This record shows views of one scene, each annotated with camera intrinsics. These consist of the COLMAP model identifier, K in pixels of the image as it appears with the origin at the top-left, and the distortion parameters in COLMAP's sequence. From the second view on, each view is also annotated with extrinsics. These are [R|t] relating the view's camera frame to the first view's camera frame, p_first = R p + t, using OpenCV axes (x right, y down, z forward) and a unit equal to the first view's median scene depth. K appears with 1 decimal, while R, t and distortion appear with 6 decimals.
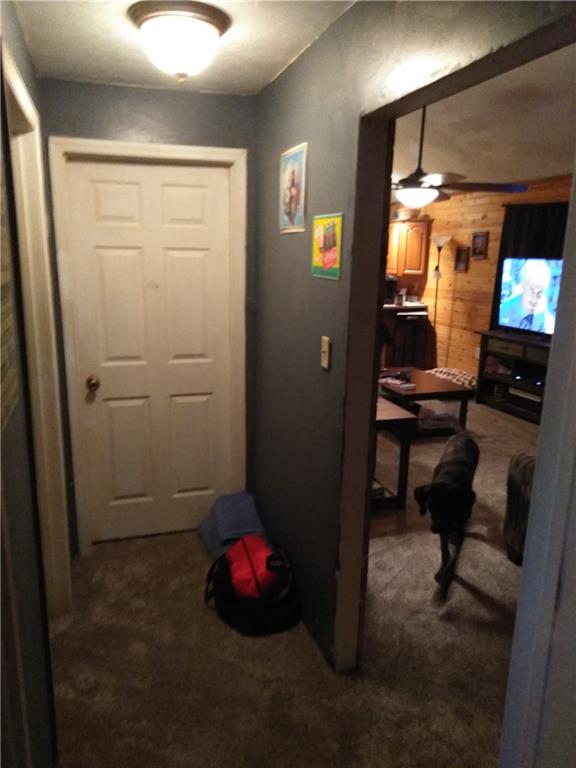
lens RADIAL K [[579.2, 0, 288.0], [0, 579.2, 384.0], [0, 0, 1]] dist [0.052236, 0.000377]
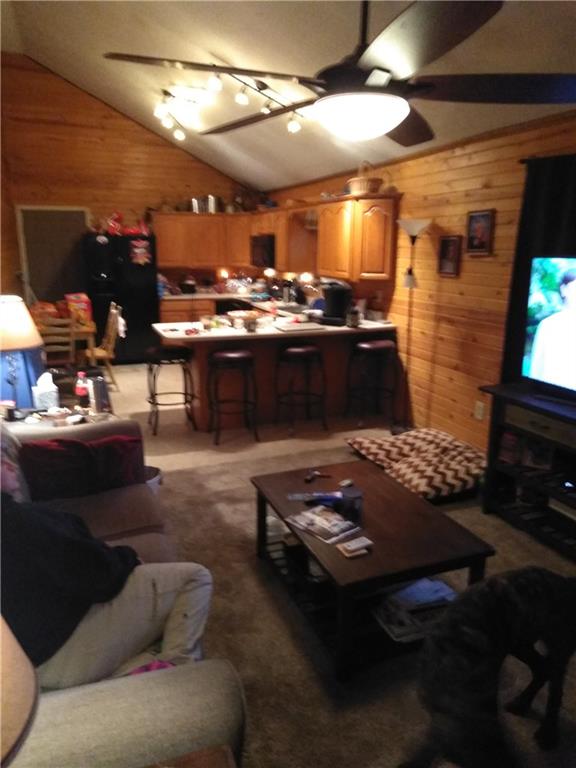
lens RADIAL K [[579.2, 0, 288.0], [0, 579.2, 384.0], [0, 0, 1]] dist [0.052236, 0.000377]
pose [[0.998931, -0.024408, 0.039253, 0.098214], [0.023904, 0.999626, 0.013264, -0.089466], [-0.039562, -0.012312, 0.999141, 0.382276]]
